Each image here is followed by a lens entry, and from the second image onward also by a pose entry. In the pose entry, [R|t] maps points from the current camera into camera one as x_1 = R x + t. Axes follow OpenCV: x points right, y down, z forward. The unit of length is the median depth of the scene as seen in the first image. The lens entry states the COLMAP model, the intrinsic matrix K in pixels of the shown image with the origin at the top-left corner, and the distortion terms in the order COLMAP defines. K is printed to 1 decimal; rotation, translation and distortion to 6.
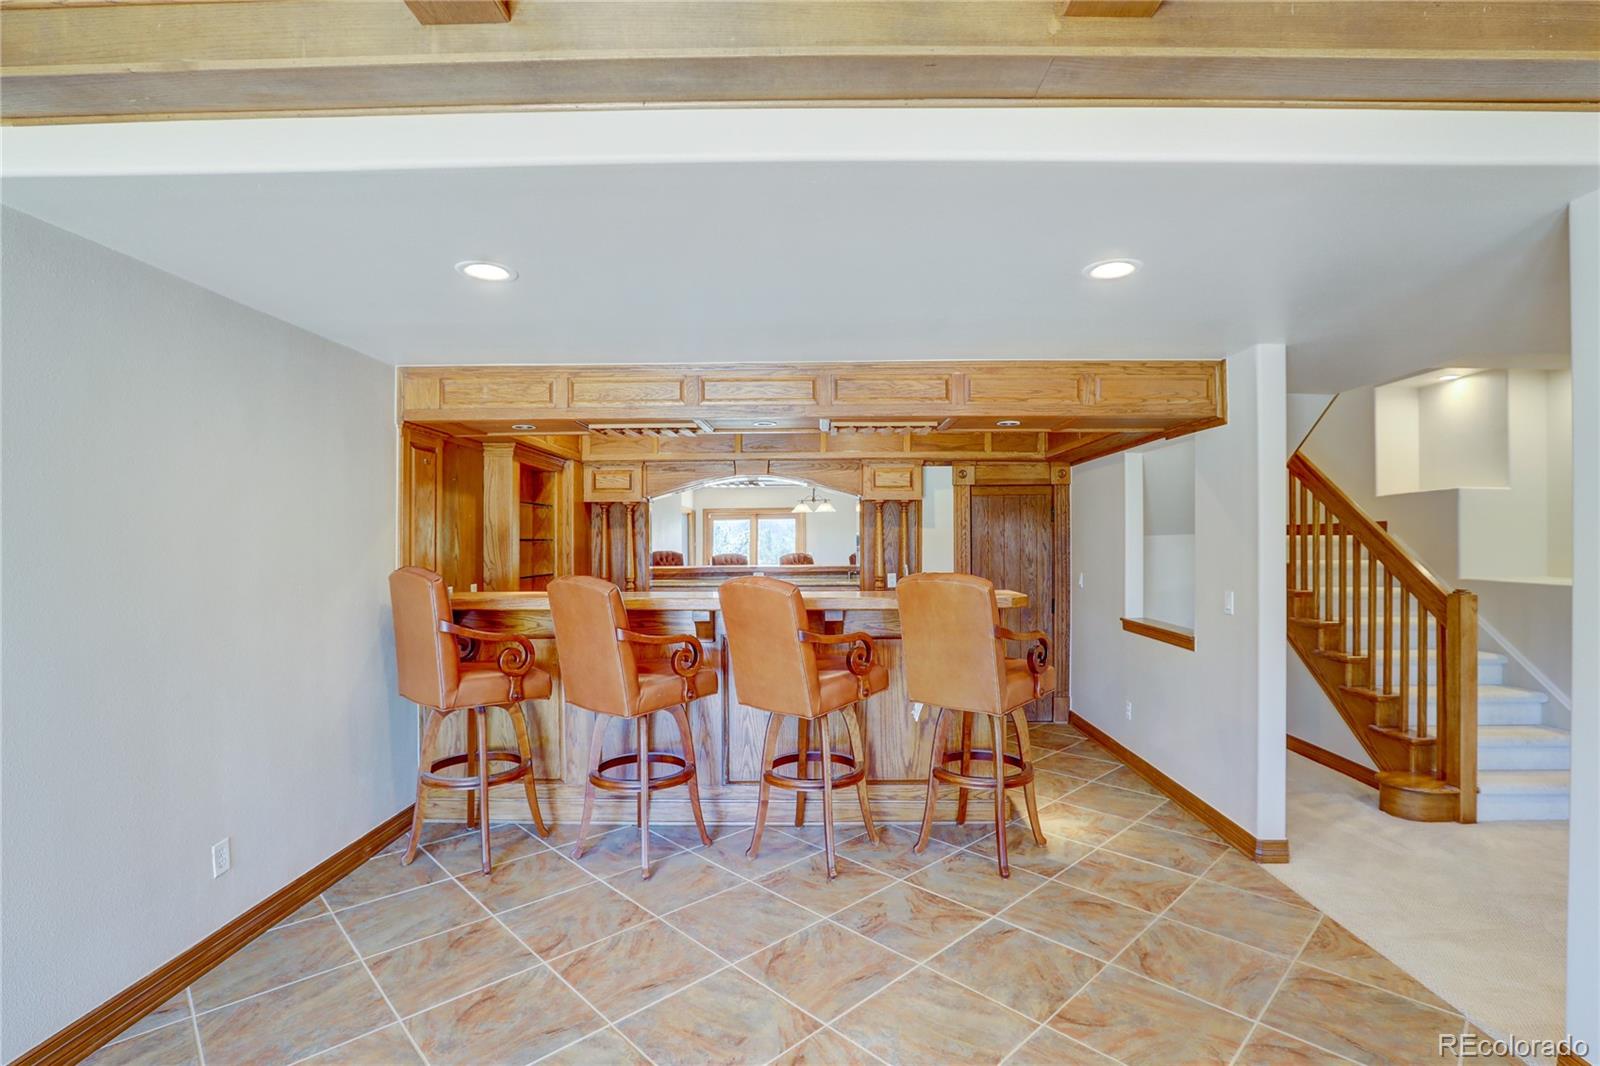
lens RADIAL K [[737.3, 0, 803.0], [0, 737.3, 538.4], [0, 0, 1]] dist [-0.030316, 0.000580]
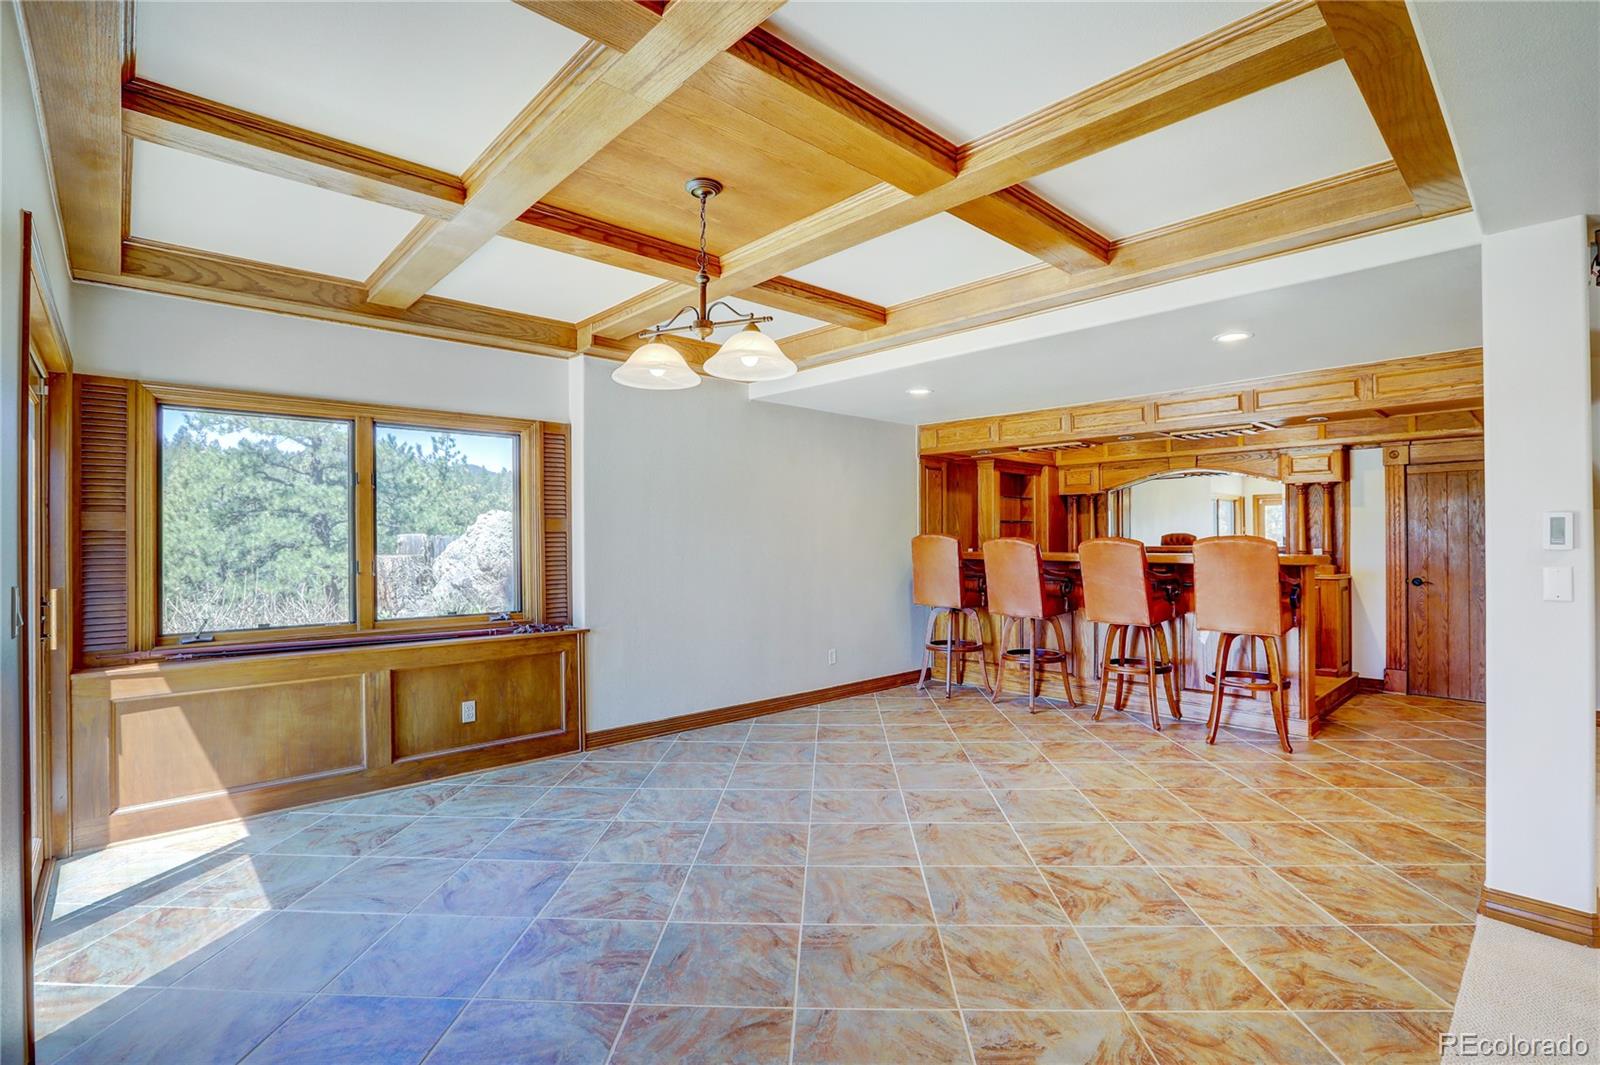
lens RADIAL K [[737.3, 0, 799.9], [0, 737.3, 533.7], [0, 0, 1]] dist [-0.030316, 0.000580]
pose [[0.683364, -0.001497, -0.730076, 0.485742], [0.001846, 0.999998, -0.000323, 0.030004], [0.730075, -0.001128, 0.683366, -0.395968]]
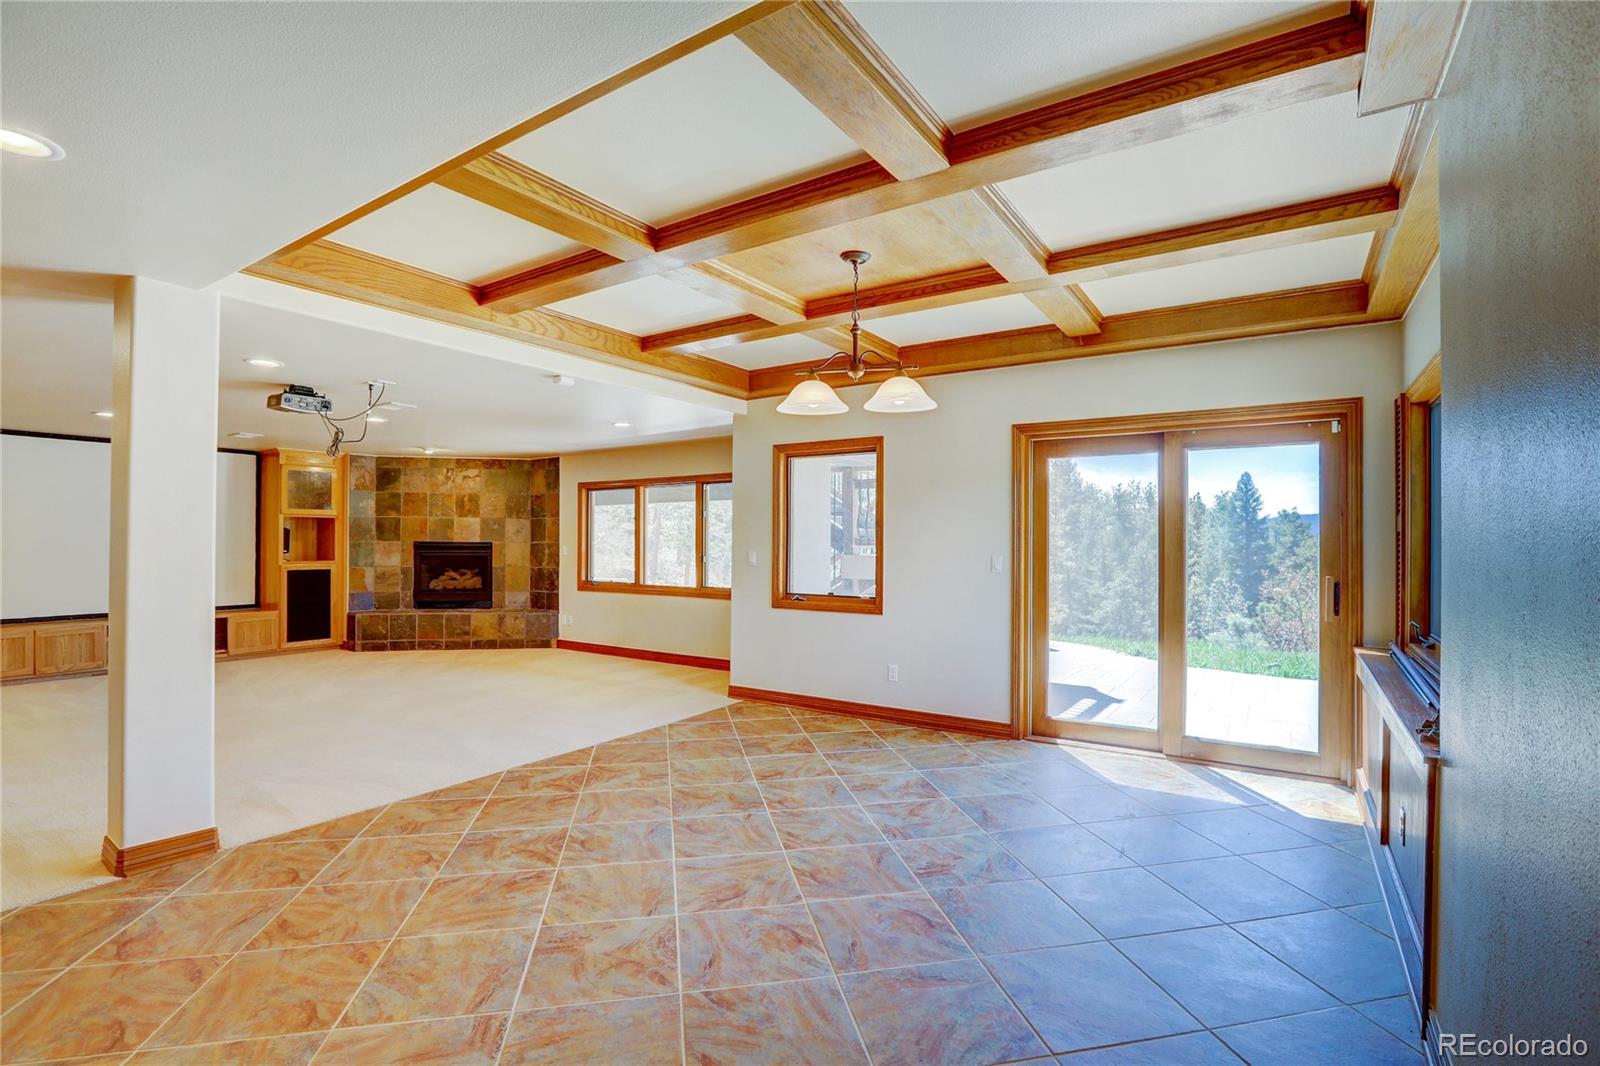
lens RADIAL K [[737.3, 0, 800.6], [0, 737.3, 537.3], [0, 0, 1]] dist [-0.030316, 0.000580]
pose [[-0.833736, 0.008149, 0.552102, -0.379519], [0.001632, 0.999923, -0.012294, 0.040691], [-0.552160, -0.009349, -0.833686, 0.618158]]
